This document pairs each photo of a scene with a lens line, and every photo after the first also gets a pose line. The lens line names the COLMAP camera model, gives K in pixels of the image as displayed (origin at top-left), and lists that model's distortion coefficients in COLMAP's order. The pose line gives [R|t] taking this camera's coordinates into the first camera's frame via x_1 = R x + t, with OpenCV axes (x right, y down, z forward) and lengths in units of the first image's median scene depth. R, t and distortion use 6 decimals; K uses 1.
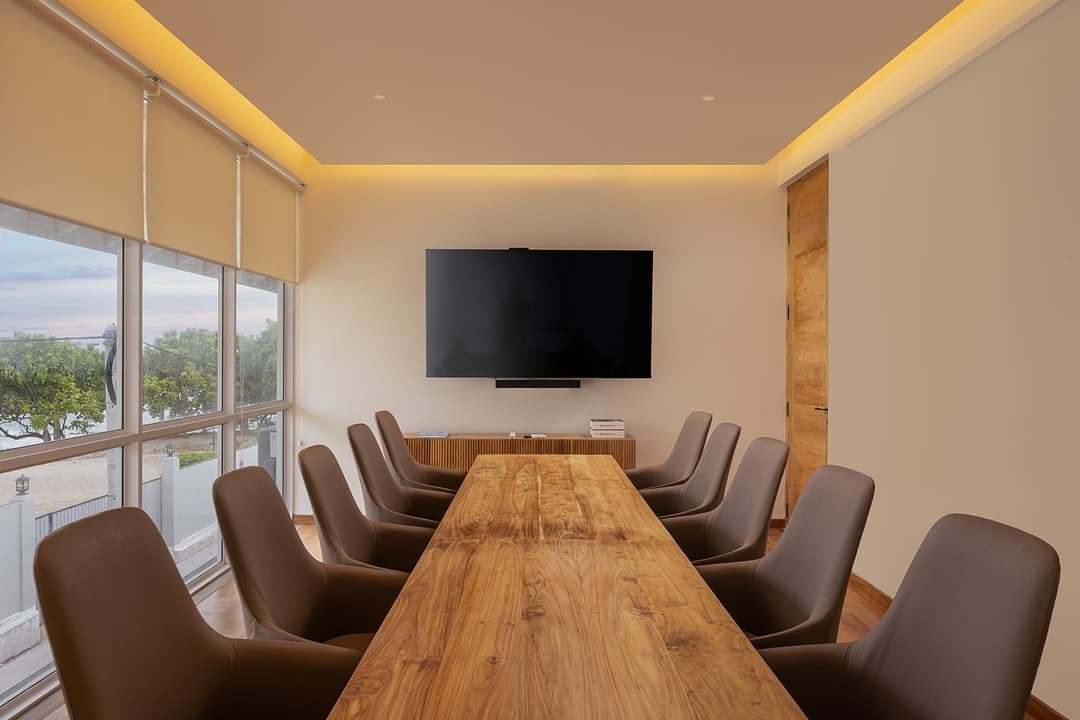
lens RADIAL K [[694.4, 0, 540.0], [0, 694.4, 360.0], [0, 0, 1]] dist [-0.058881, 0.003244]
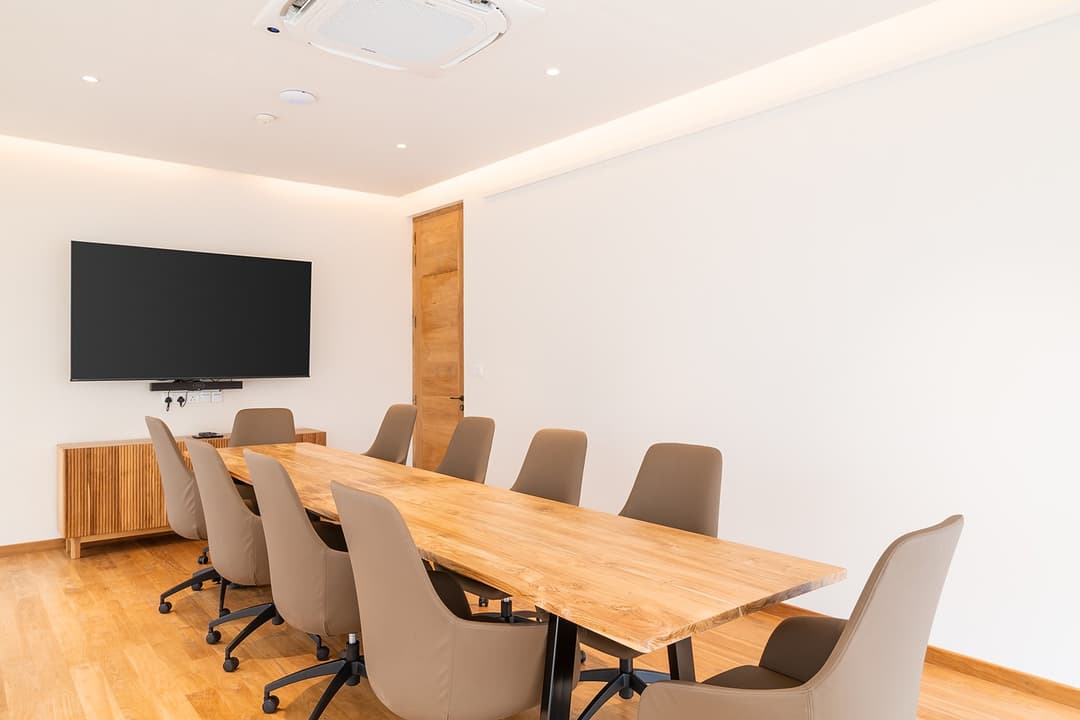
lens RADIAL K [[732.4, 0, 540.0], [0, 732.4, 360.0], [0, 0, 1]] dist [0.003811, 0.006428]
pose [[0.760050, -0.003007, 0.649858, -0.327487], [0.016967, 0.999740, -0.015219, 0.022710], [-0.649643, 0.022593, 0.759904, -0.126462]]
